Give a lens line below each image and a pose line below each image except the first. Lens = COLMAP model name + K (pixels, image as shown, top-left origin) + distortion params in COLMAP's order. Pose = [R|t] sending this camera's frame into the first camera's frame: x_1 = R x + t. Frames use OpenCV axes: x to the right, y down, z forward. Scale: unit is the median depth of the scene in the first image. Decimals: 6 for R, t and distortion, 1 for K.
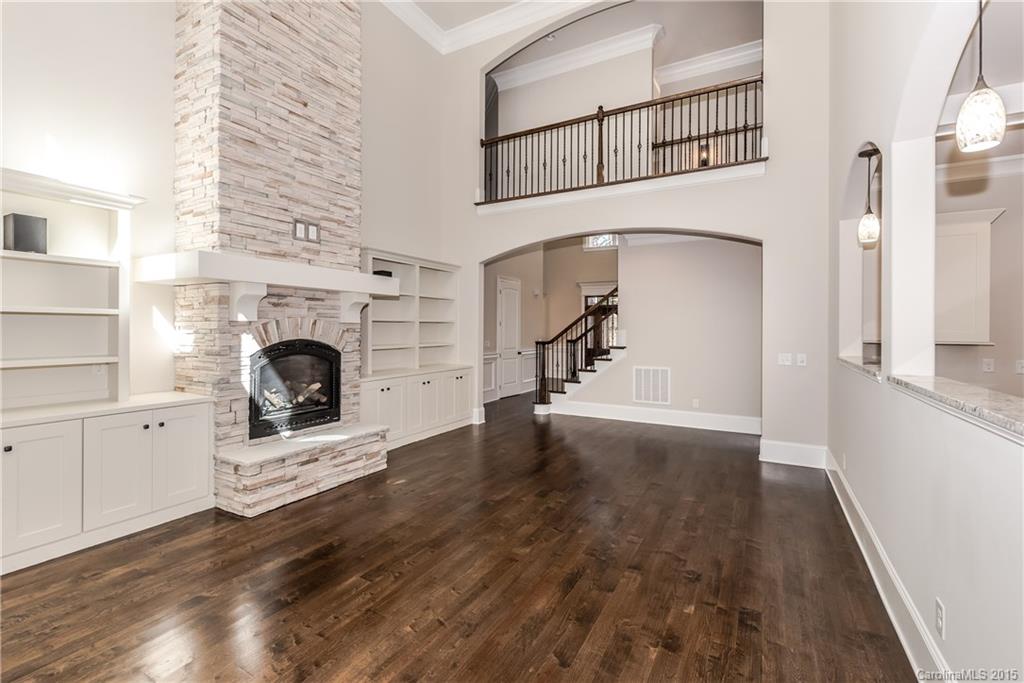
lens RADIAL K [[449.0, 0, 510.4], [0, 449.0, 331.7], [0, 0, 1]] dist [0.002468, 0.000593]
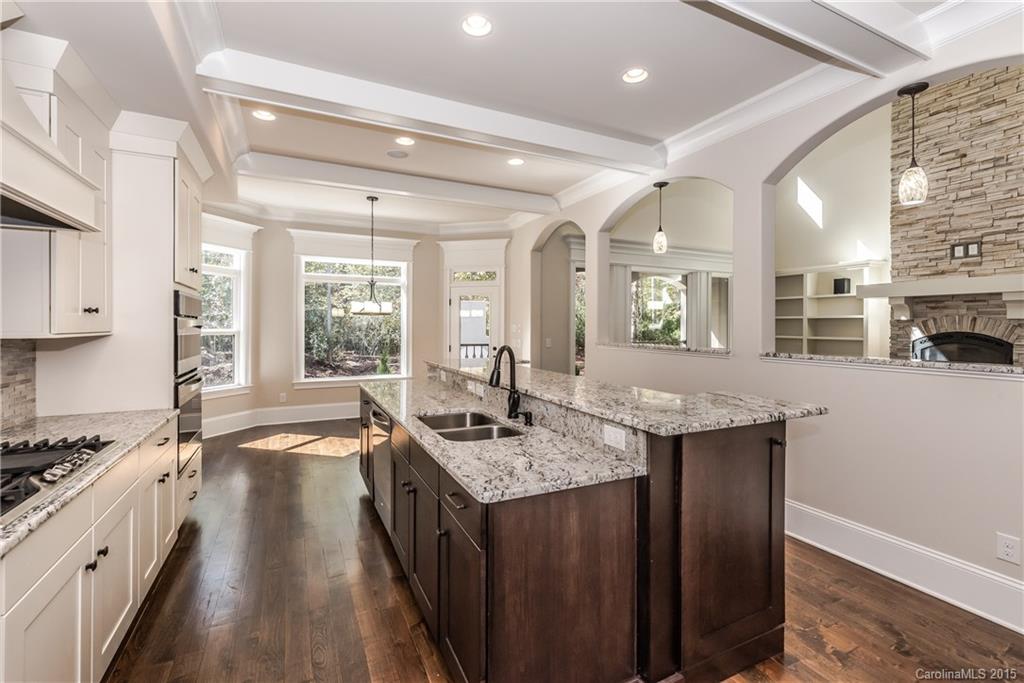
lens RADIAL K [[449.0, 0, 502.5], [0, 449.0, 325.7], [0, 0, 1]] dist [0.002468, 0.000593]
pose [[-0.578673, 0.003795, -0.815551, 1.440410], [0.000894, 0.999992, 0.004020, -0.008395], [0.815559, 0.001597, -0.578671, 0.667202]]
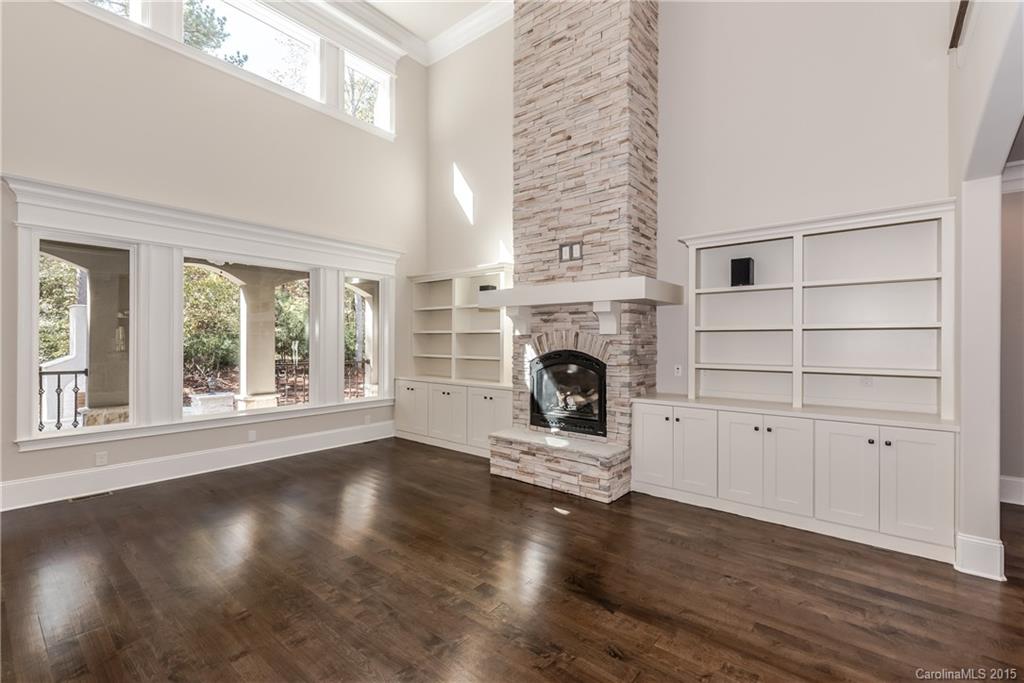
lens RADIAL K [[449.0, 0, 510.4], [0, 449.0, 338.2], [0, 0, 1]] dist [0.002468, 0.000593]
pose [[-0.173188, -0.003426, -0.984883, 0.662276], [-0.003952, 0.999988, -0.002784, -0.008780], [0.984881, 0.003410, -0.173199, 1.063244]]
